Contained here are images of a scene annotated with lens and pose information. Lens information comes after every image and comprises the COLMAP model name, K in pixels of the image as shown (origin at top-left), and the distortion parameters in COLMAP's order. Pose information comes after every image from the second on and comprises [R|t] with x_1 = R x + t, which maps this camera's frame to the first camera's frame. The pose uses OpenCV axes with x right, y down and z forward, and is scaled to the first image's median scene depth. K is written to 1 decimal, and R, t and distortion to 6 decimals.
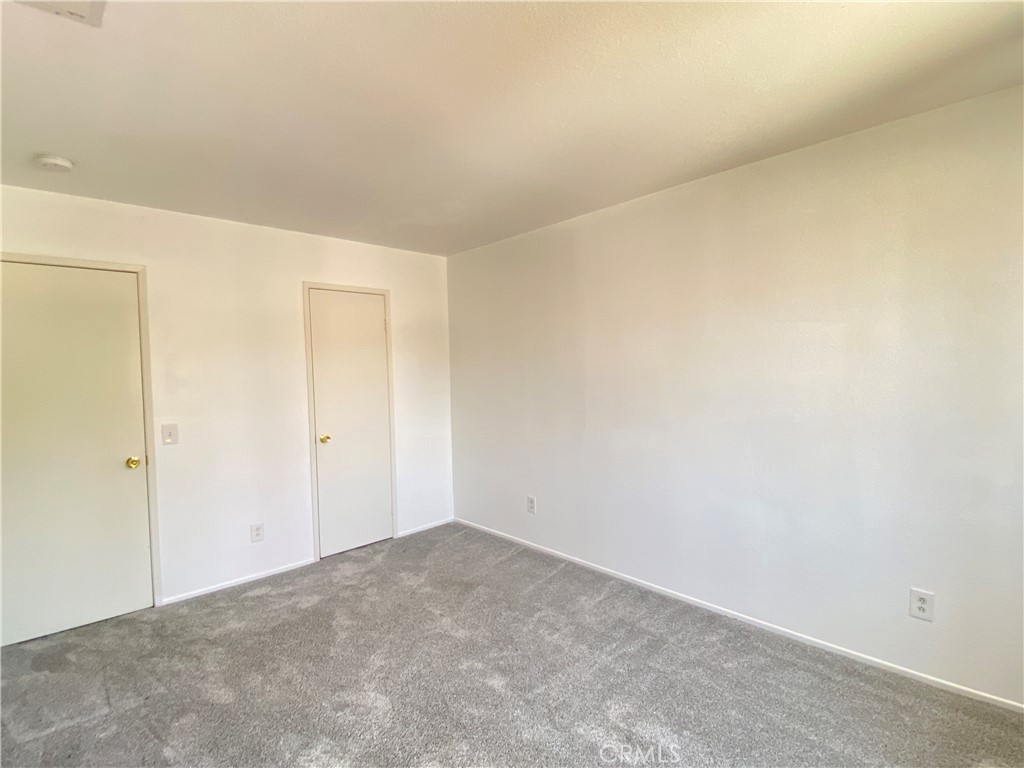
lens RADIAL K [[464.1, 0, 512.0], [0, 464.1, 384.0], [0, 0, 1]] dist [-0.000955, 0.000030]
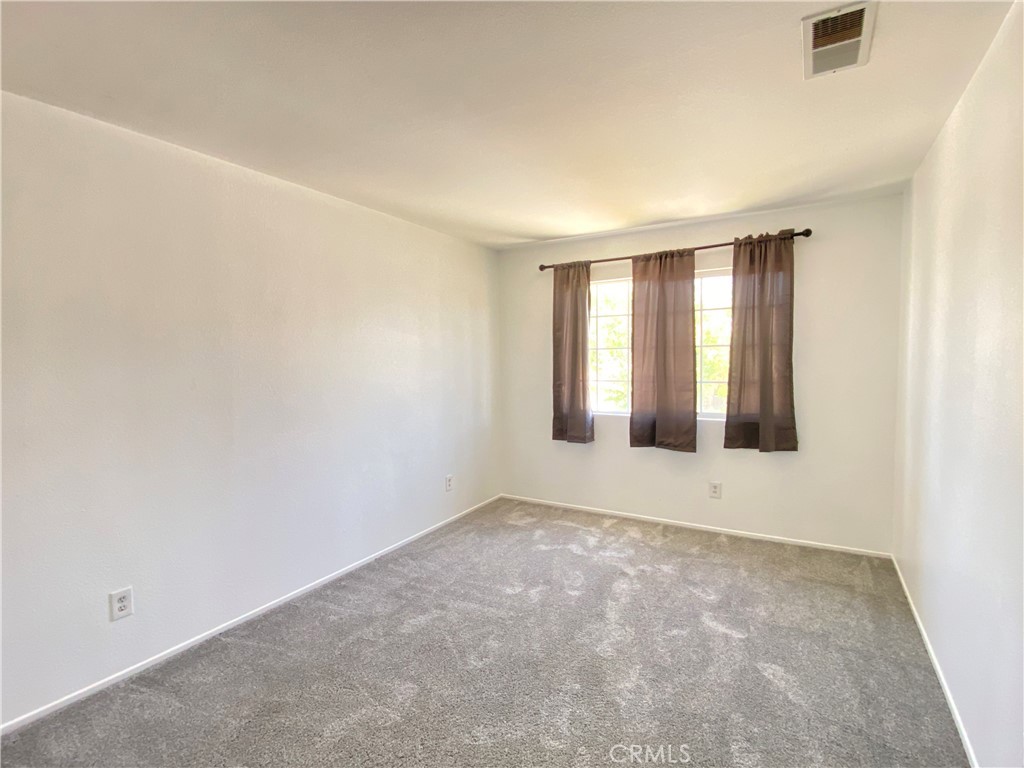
lens RADIAL K [[464.1, 0, 512.0], [0, 464.1, 384.0], [0, 0, 1]] dist [-0.000955, 0.000030]
pose [[-0.253544, -0.010465, 0.967267, -0.808225], [0.057230, 0.998028, 0.025800, 0.011663], [-0.965629, 0.061898, -0.252445, 0.885824]]
